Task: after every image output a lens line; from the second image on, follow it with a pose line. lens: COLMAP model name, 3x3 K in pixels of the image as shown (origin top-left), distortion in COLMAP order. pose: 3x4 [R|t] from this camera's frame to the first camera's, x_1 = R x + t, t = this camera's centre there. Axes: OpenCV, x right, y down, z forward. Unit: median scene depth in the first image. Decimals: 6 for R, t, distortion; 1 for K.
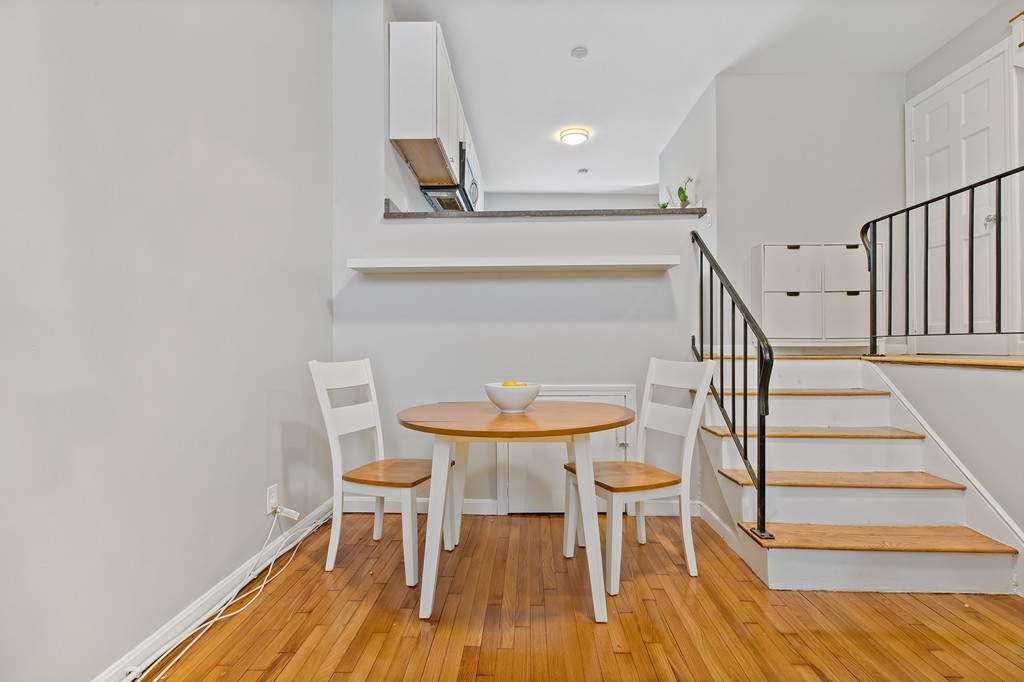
lens RADIAL K [[467.1, 0, 523.6], [0, 467.1, 355.4], [0, 0, 1]] dist [-0.007242, -0.000326]
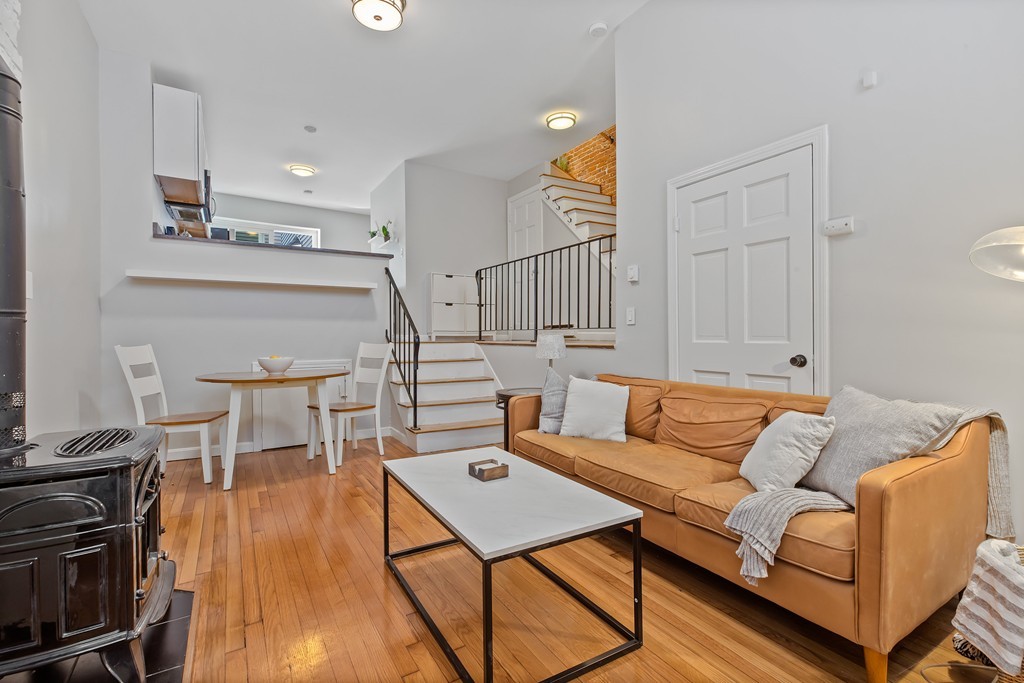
lens RADIAL K [[467.1, 0, 516.1], [0, 467.1, 338.5], [0, 0, 1]] dist [-0.007242, -0.000326]
pose [[0.844069, -0.001804, 0.536232, -0.165143], [0.008400, 0.999916, -0.009858, 0.011773], [-0.536169, 0.012825, 0.844013, -0.765871]]
